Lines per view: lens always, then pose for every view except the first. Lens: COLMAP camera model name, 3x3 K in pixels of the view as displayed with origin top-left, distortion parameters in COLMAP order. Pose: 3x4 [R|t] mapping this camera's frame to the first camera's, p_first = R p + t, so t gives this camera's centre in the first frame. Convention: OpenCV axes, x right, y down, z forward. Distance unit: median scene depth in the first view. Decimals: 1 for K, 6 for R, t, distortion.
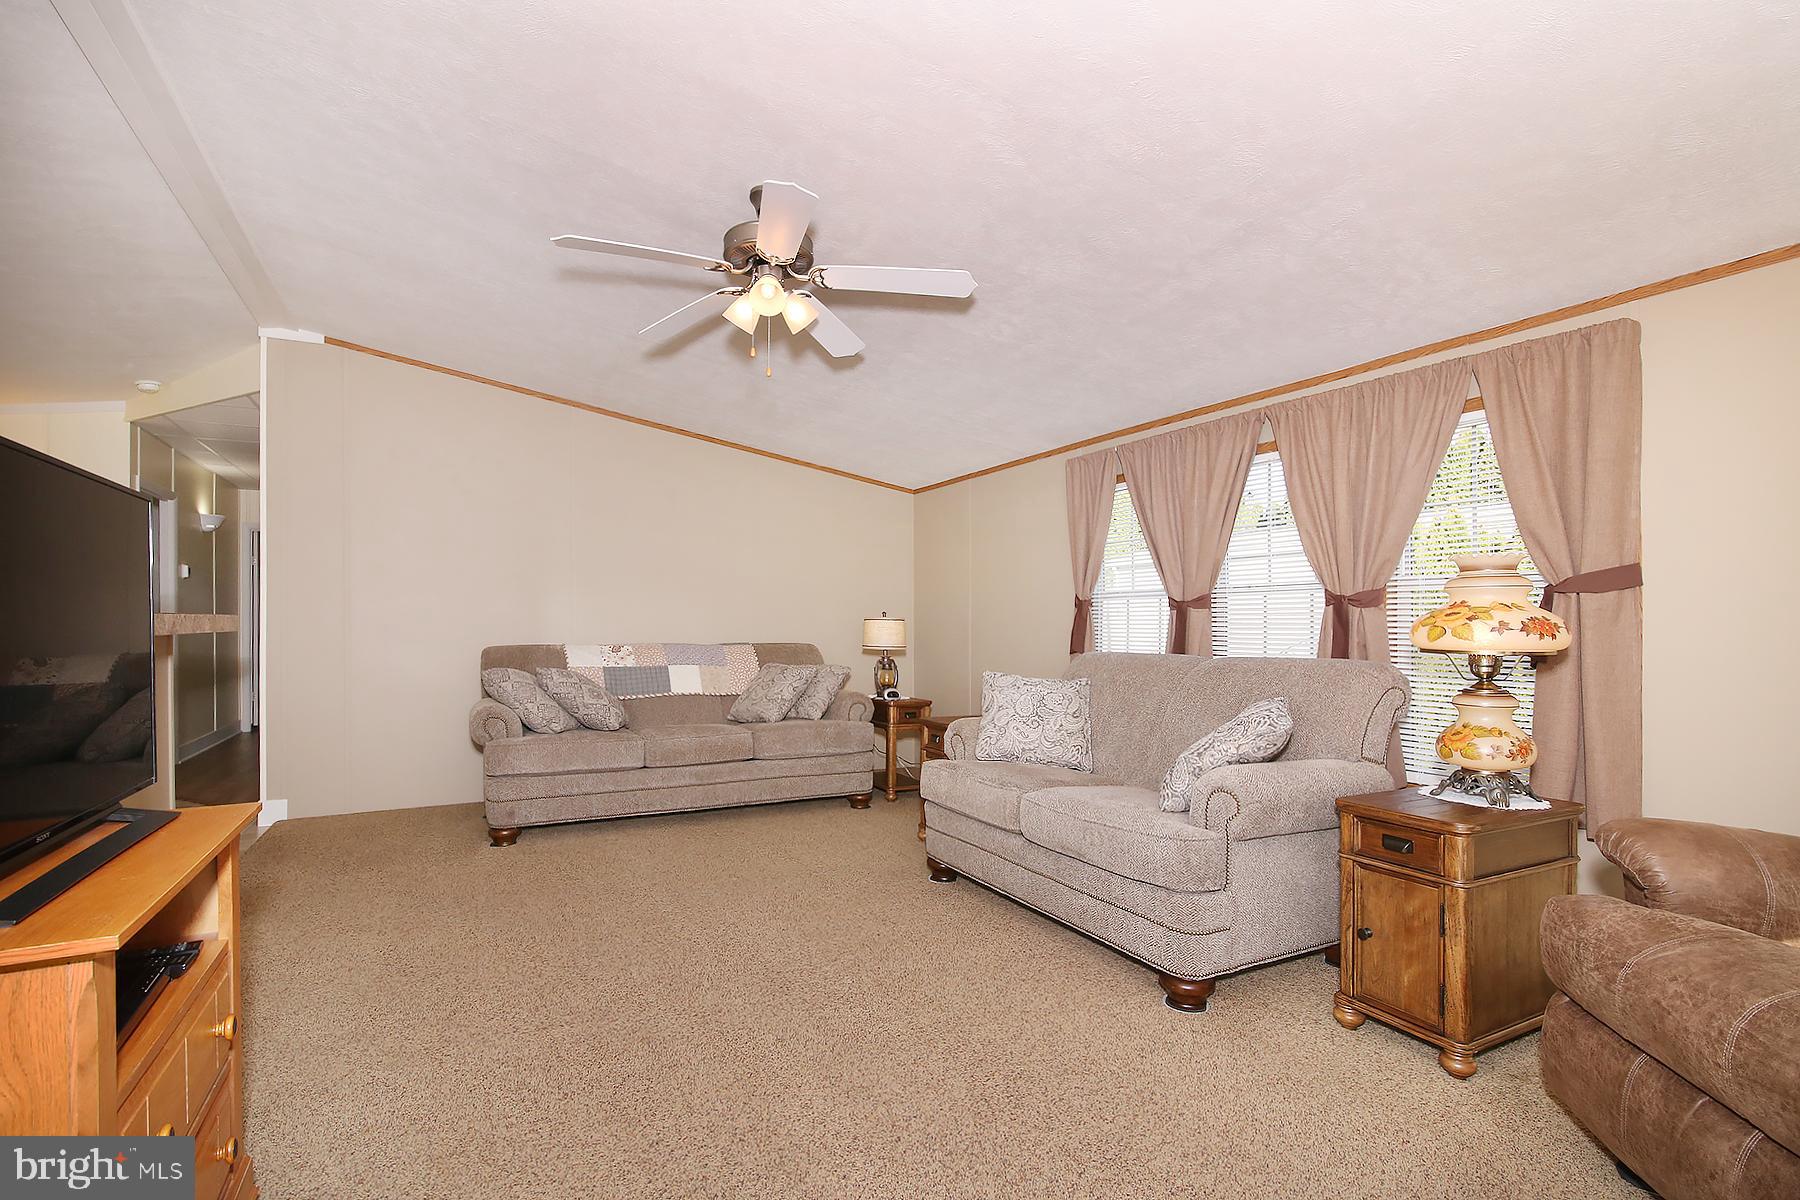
lens RADIAL K [[826.6, 0, 972.5], [0, 826.6, 578.1], [0, 0, 1]] dist [0.003021, 0.000626]
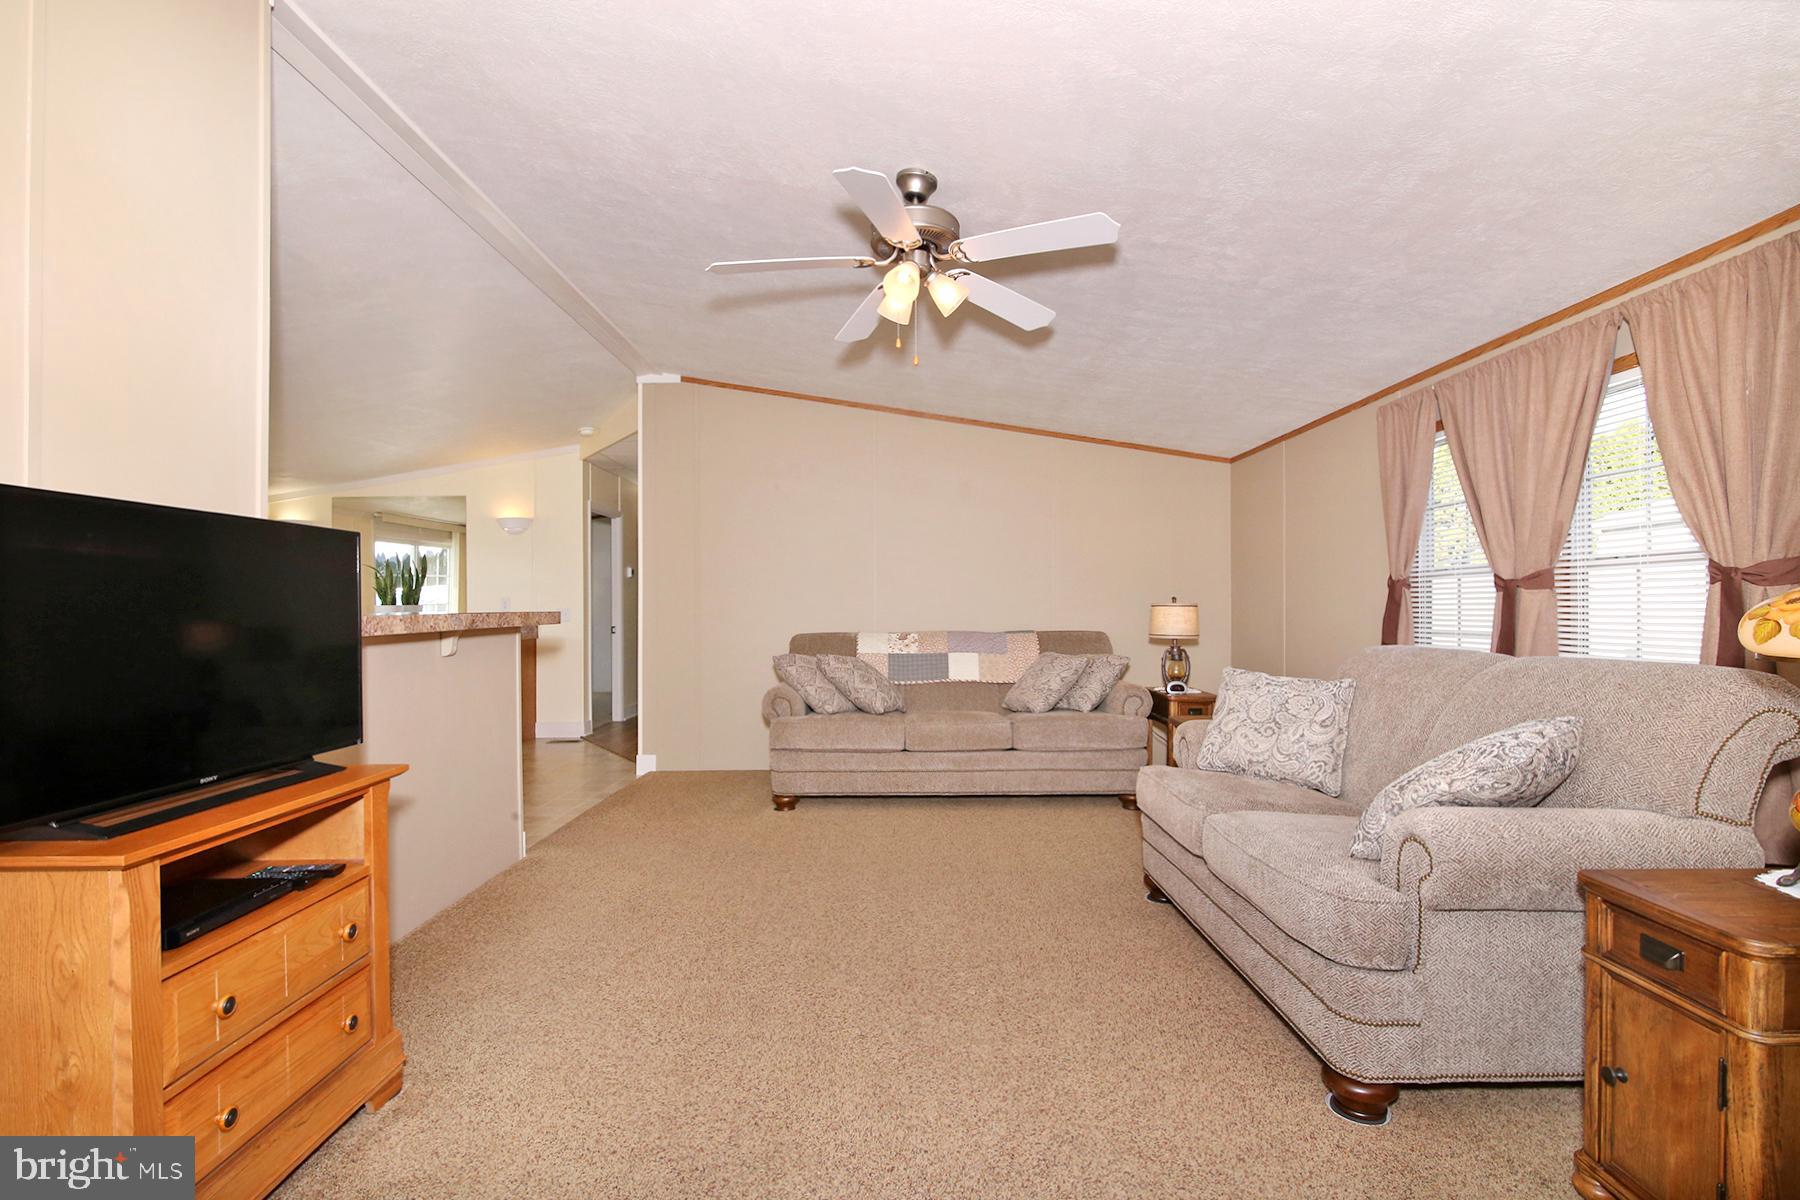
lens RADIAL K [[850.4, 0, 899.9], [0, 850.4, 583.9], [0, 0, 1]] dist [-0.003190, -0.000328]
pose [[0.881675, -0.023883, -0.471253, 0.129086], [0.036076, 0.999207, 0.016856, -0.001453], [0.470477, -0.031862, 0.881837, 0.057014]]
